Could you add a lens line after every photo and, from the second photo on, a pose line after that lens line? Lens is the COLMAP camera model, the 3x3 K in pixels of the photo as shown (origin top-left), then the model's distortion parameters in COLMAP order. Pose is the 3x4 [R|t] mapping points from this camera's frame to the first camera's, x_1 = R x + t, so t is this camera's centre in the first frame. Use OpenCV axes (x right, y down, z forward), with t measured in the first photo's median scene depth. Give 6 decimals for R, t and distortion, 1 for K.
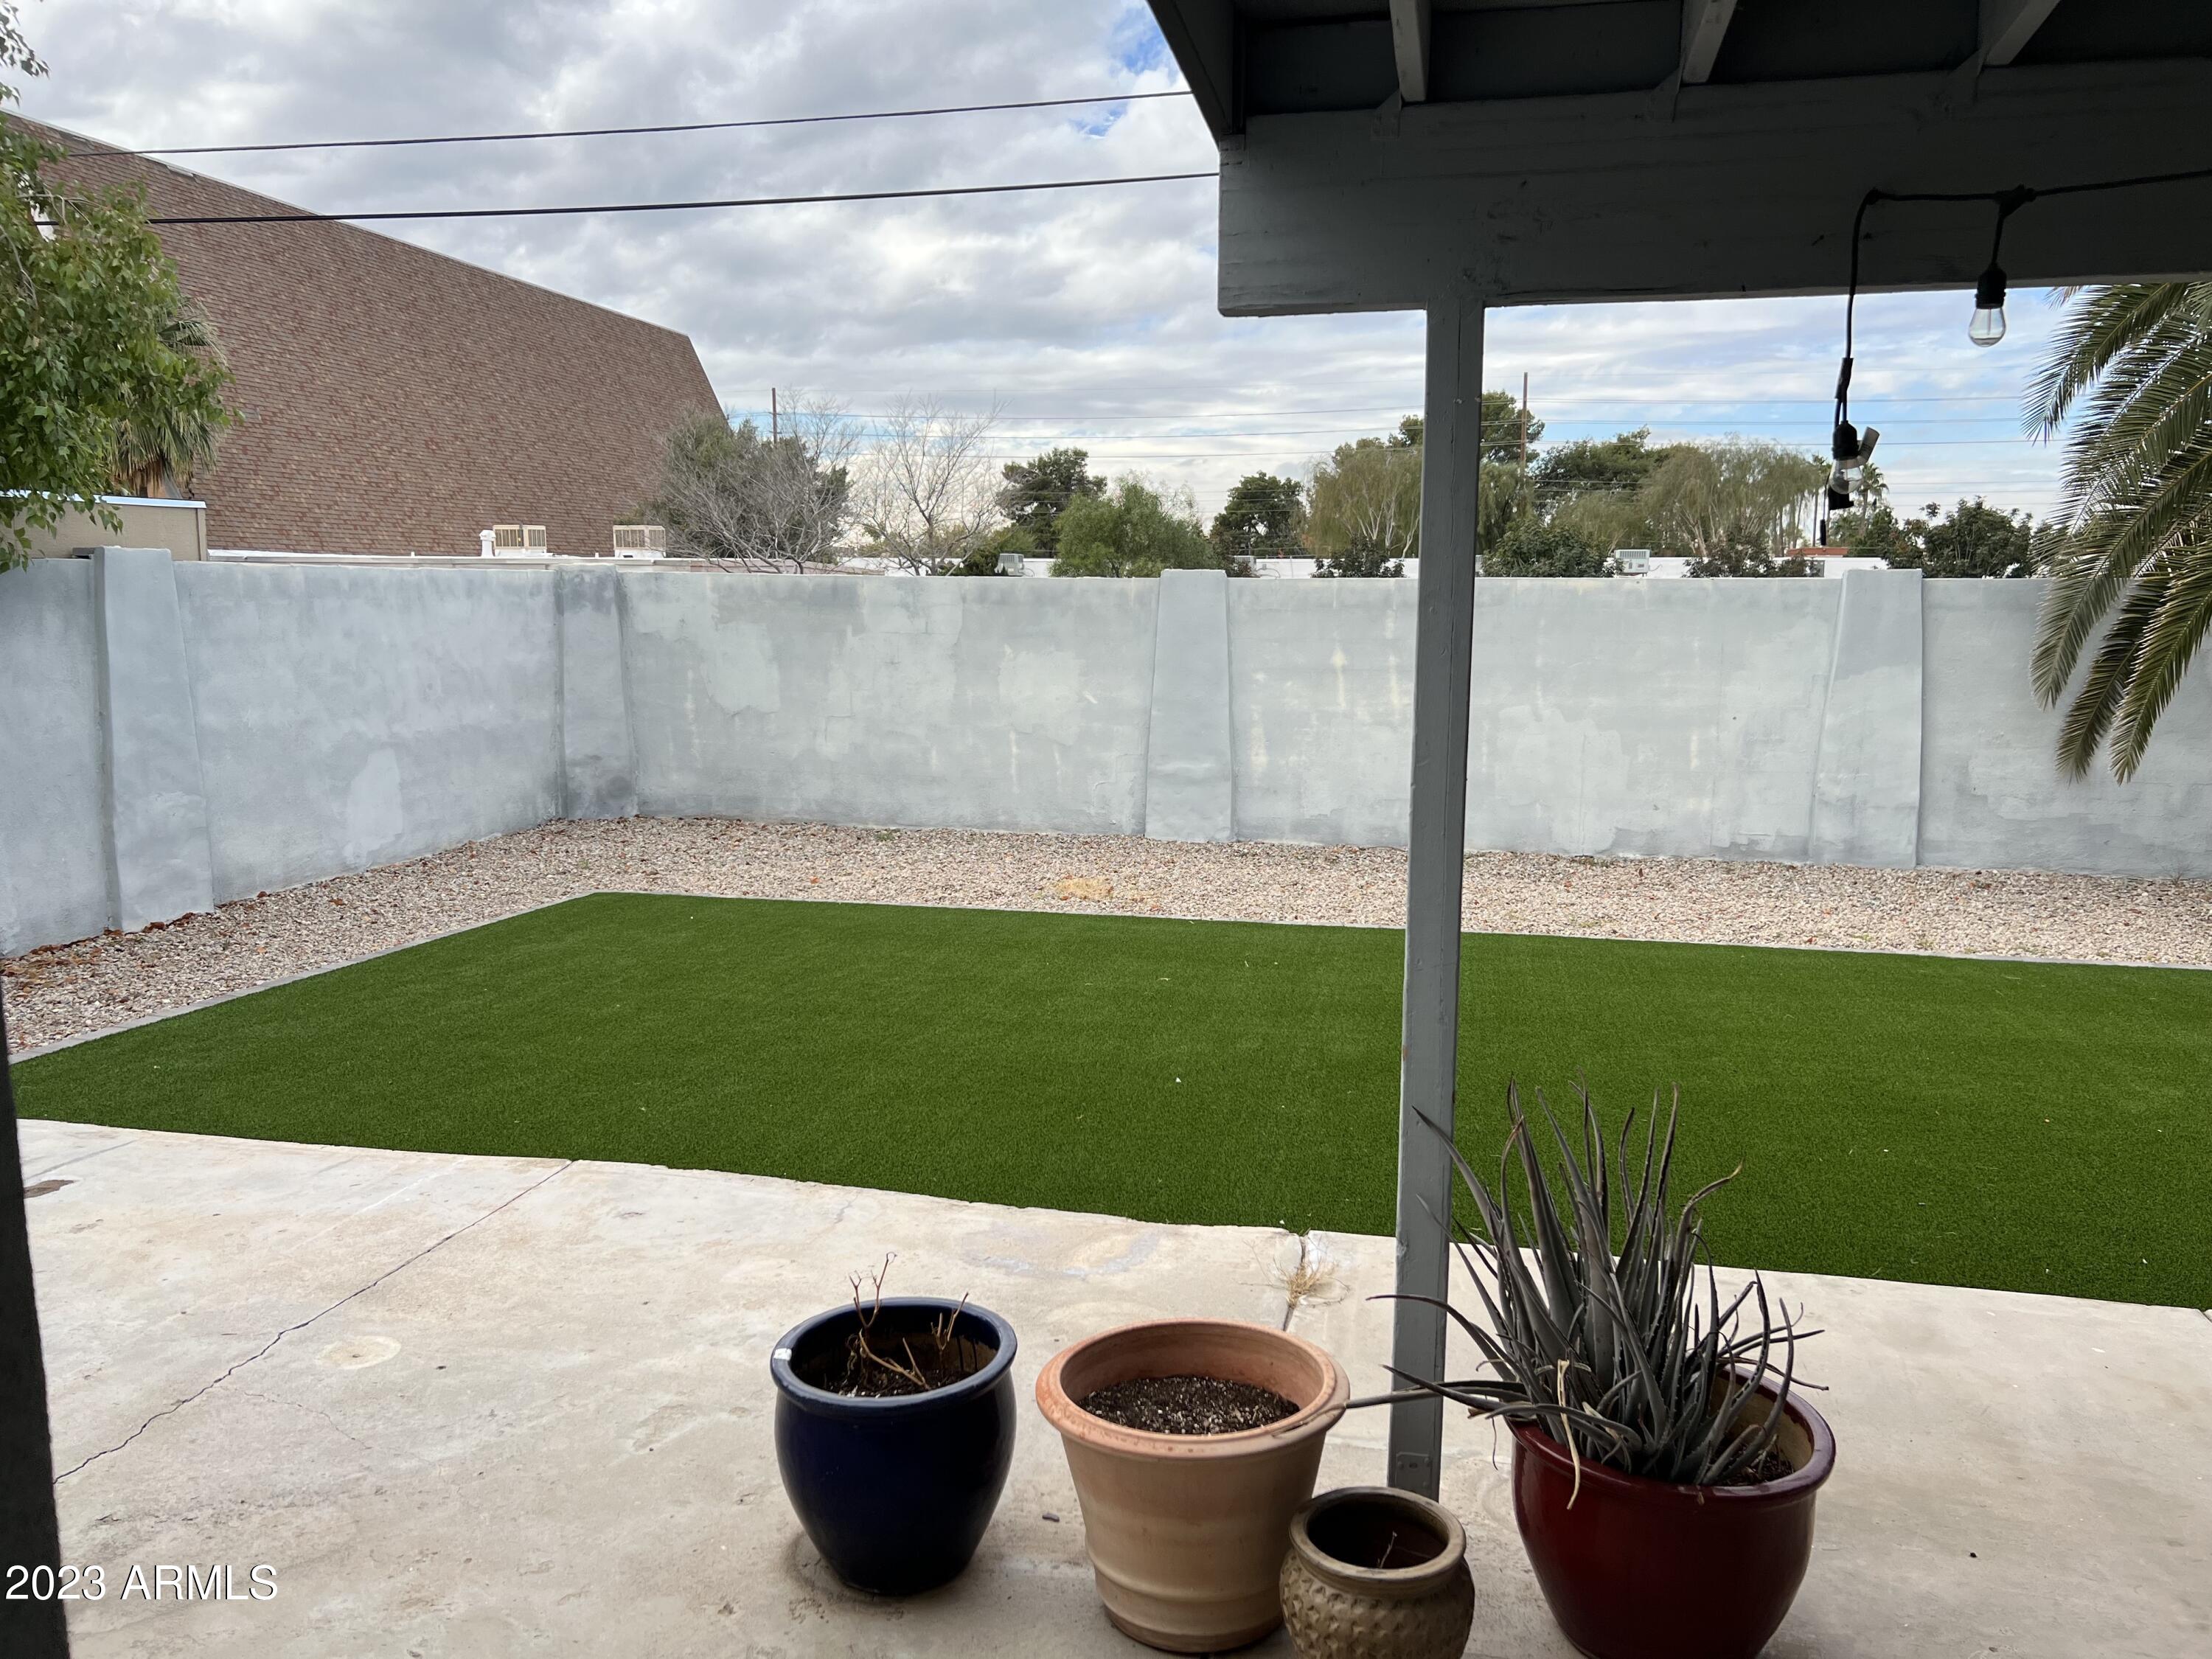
lens RADIAL K [[1659.4, 0, 1112.9], [0, 1659.4, 838.8], [0, 0, 1]] dist [0.056629, -0.059623]
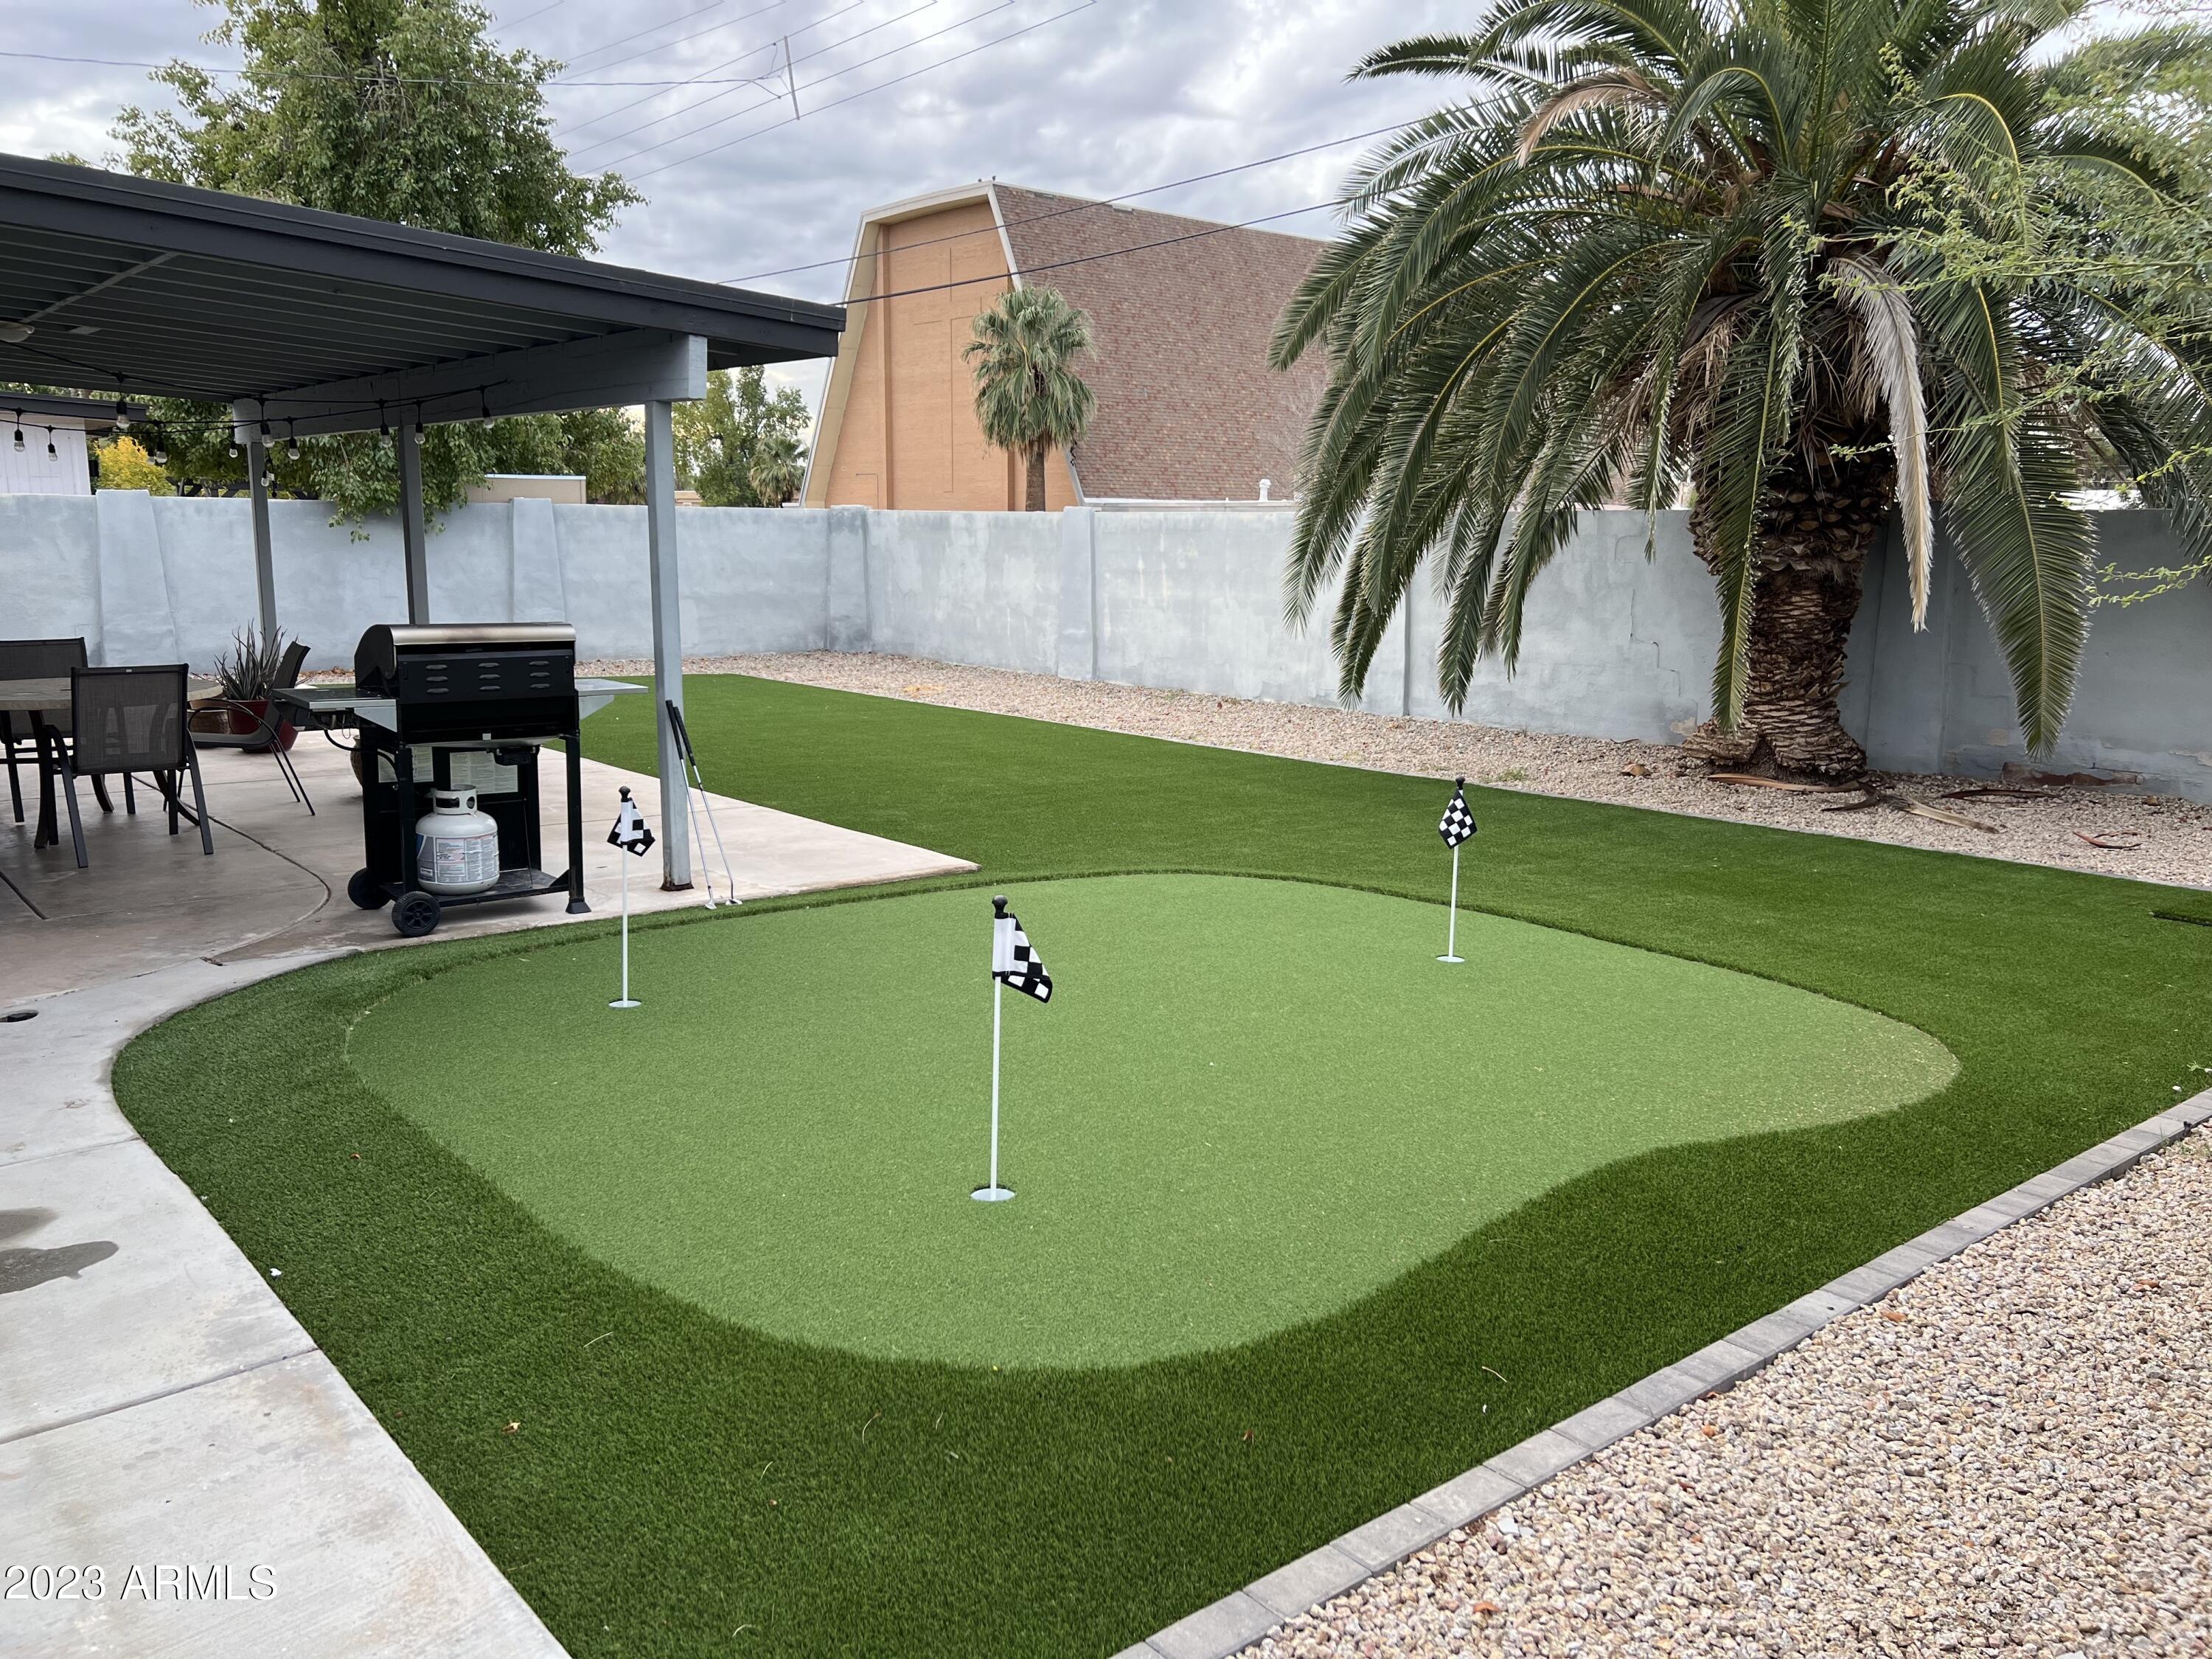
lens RADIAL K [[1659.4, 0, 1086.2], [0, 1659.4, 839.4], [0, 0, 1]] dist [0.056629, -0.059623]
pose [[0.798977, 0.114102, -0.590438, 0.979291], [-0.093693, 0.993464, 0.065201, 0.047945], [0.594018, 0.003226, 0.804445, -0.266048]]
